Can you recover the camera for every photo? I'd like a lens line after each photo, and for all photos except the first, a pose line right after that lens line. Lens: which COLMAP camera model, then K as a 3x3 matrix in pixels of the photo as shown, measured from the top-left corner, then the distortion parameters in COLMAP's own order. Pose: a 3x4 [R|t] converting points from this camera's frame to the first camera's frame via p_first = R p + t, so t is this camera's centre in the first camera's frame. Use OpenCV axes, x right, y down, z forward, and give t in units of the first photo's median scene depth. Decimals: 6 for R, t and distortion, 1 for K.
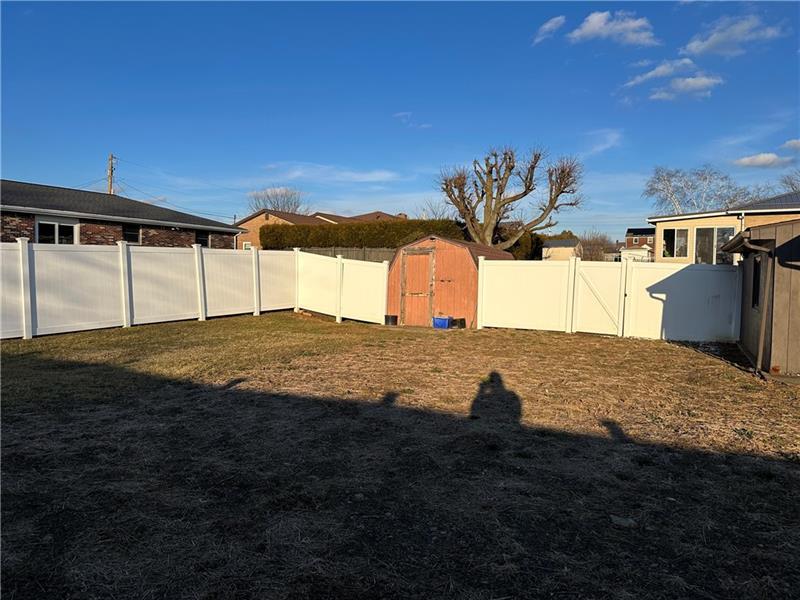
lens RADIAL K [[554.7, 0, 400.5], [0, 554.7, 302.0], [0, 0, 1]] dist [0.043196, -0.056848]
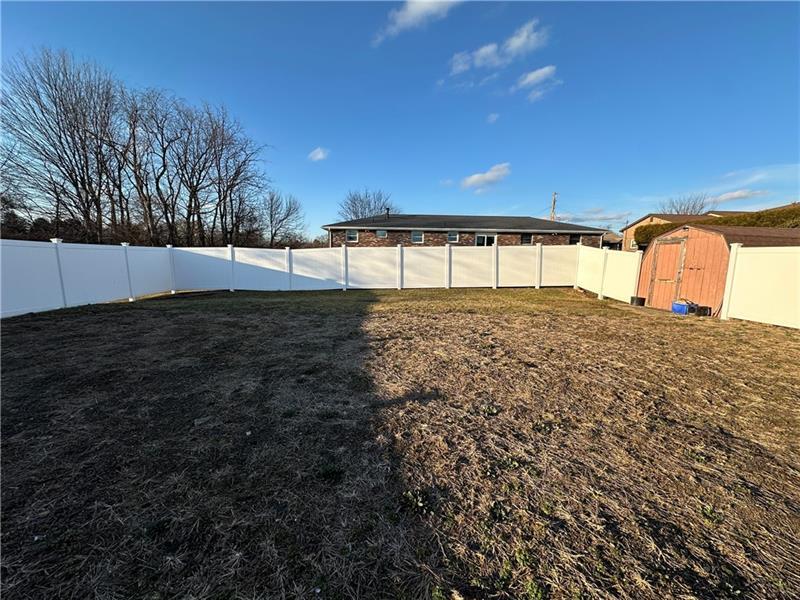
lens RADIAL K [[319.6, 0, 399.6], [0, 319.6, 302.4], [0, 0, 1]] dist [-0.006883, 0.000659]
pose [[0.523049, 0.111094, -0.845031, 0.289685], [-0.047904, 0.993733, 0.100992, -0.009311], [0.850955, -0.012344, 0.525093, 0.214468]]
